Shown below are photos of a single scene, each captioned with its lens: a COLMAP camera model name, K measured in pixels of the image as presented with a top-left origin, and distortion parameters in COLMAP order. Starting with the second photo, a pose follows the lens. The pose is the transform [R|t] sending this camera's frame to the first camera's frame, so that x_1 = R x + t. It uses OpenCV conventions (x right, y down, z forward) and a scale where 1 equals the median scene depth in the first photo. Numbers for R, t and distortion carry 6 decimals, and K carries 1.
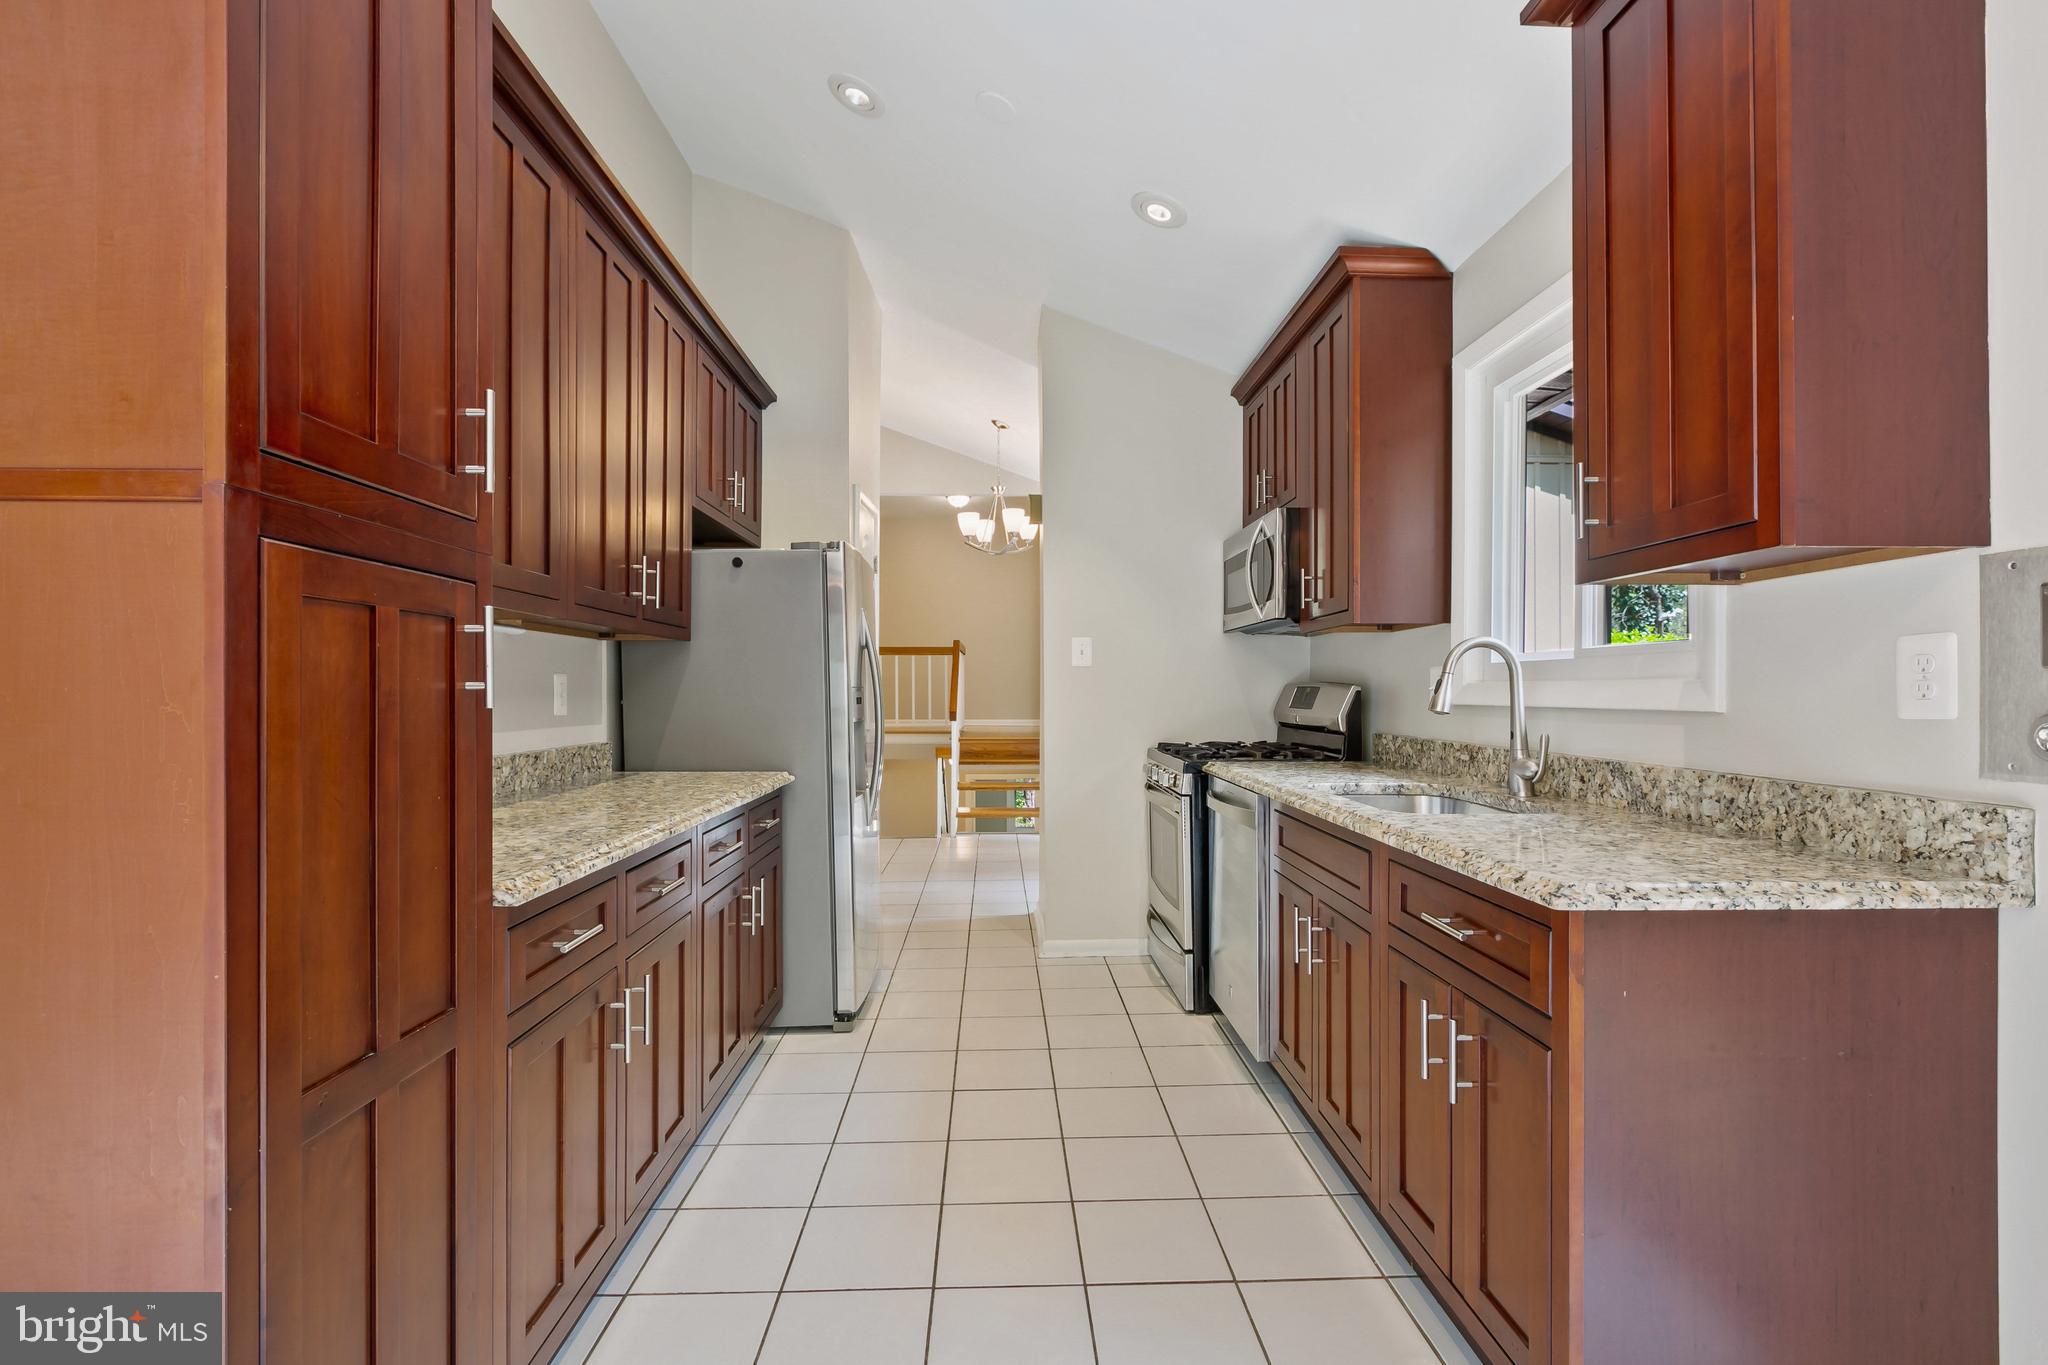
lens RADIAL K [[954.4, 0, 1021.1], [0, 954.4, 710.2], [0, 0, 1]] dist [0.001064, 0.000128]
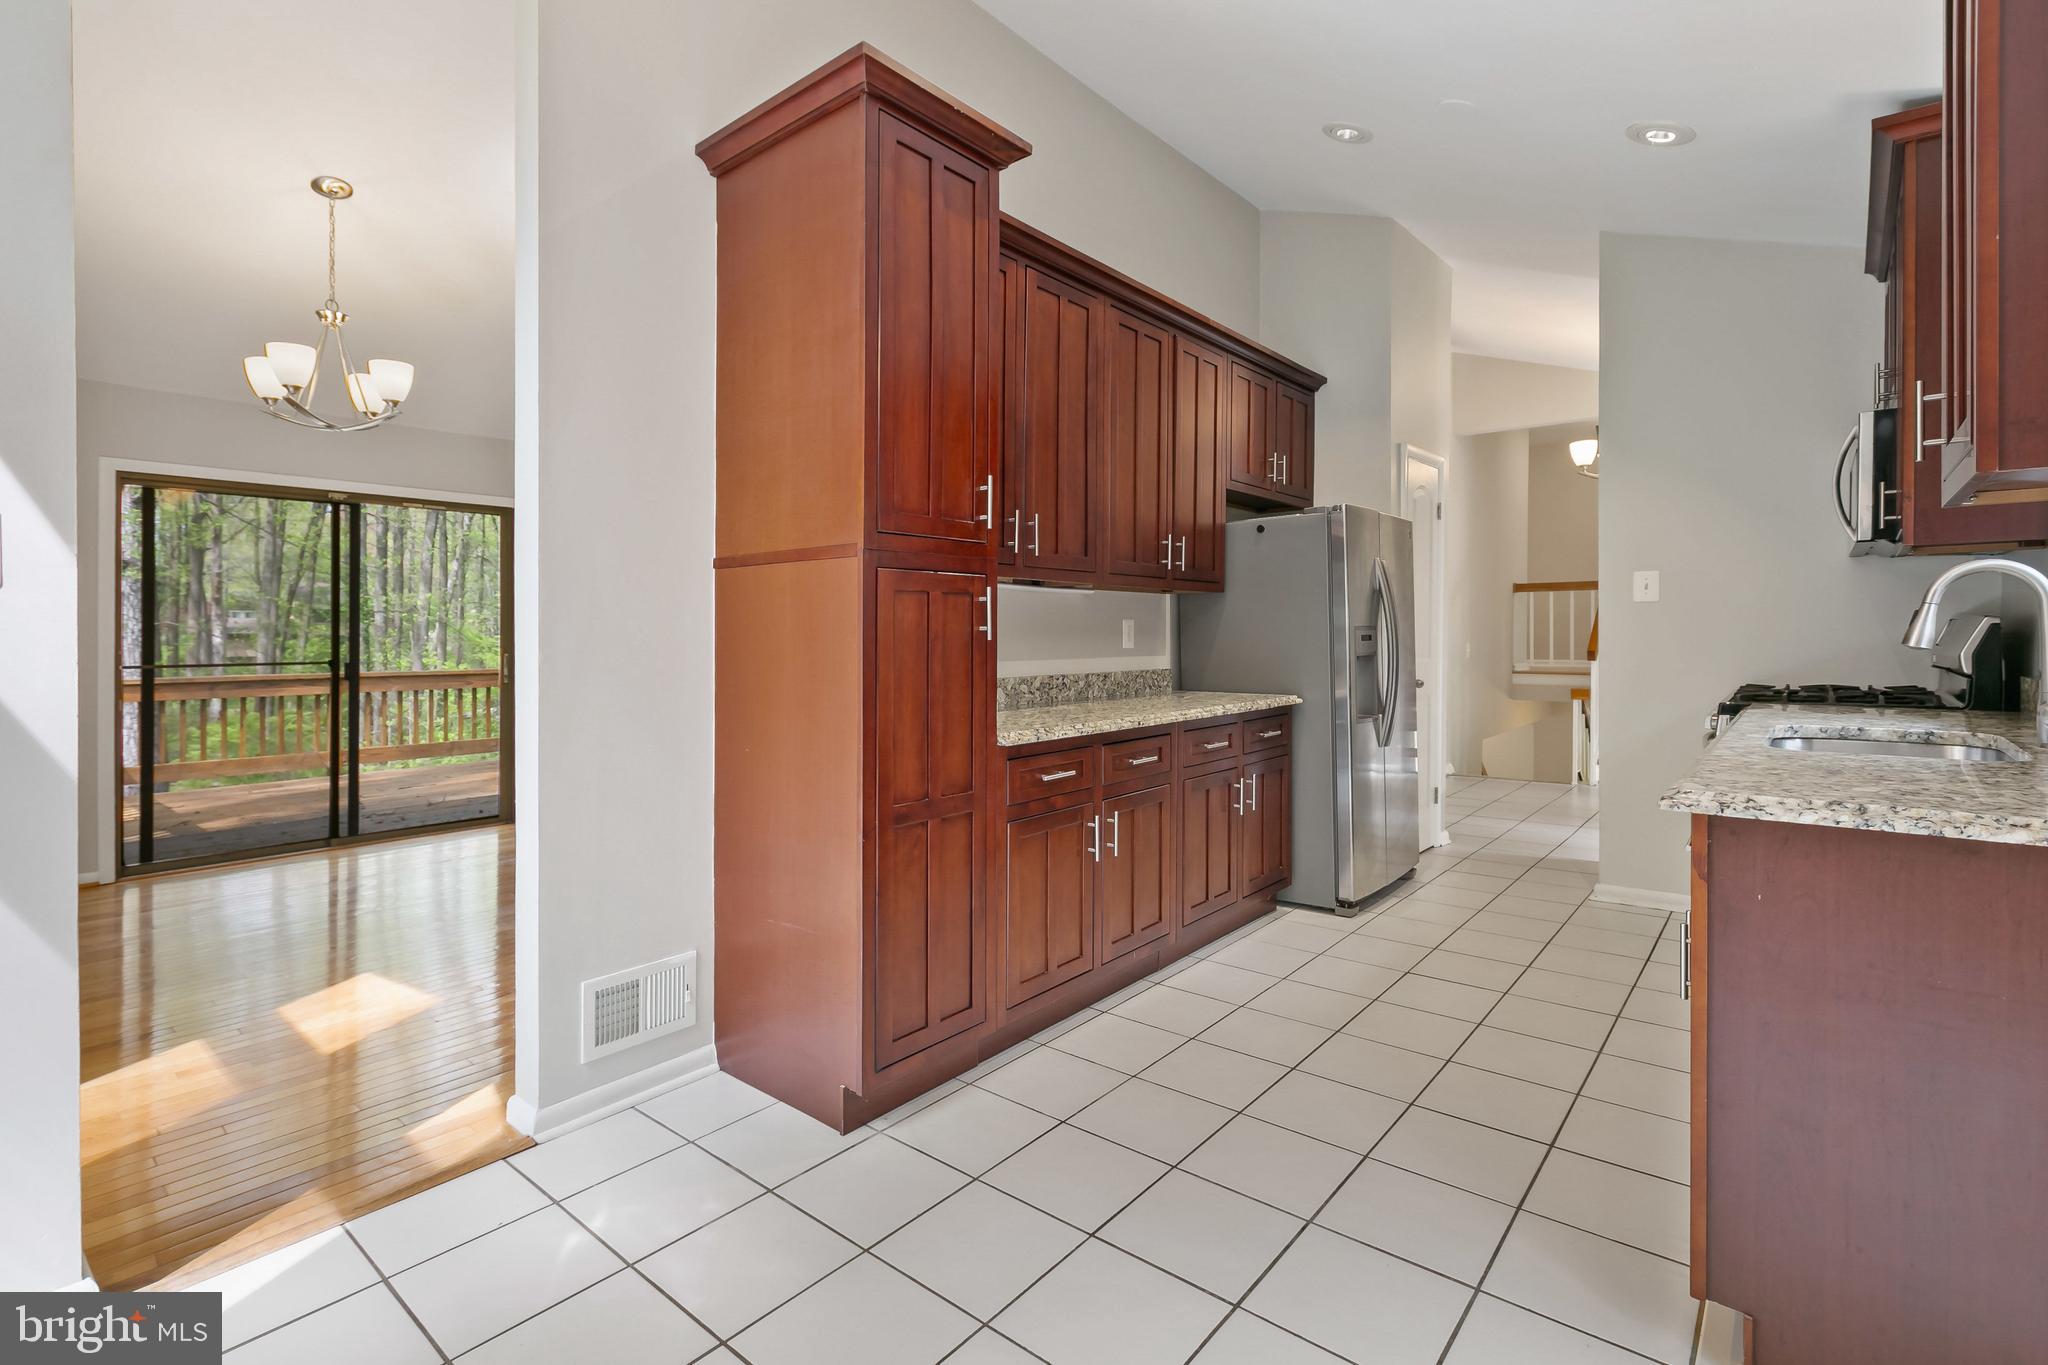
lens RADIAL K [[927.7, 0, 1023.1], [0, 927.7, 657.9], [0, 0, 1]] dist [-0.000646, -0.000360]
pose [[0.761740, 0.010685, -0.647794, 0.296950], [-0.005333, 0.999934, 0.010222, 0.006108], [0.647861, -0.004332, 0.761747, -0.161188]]
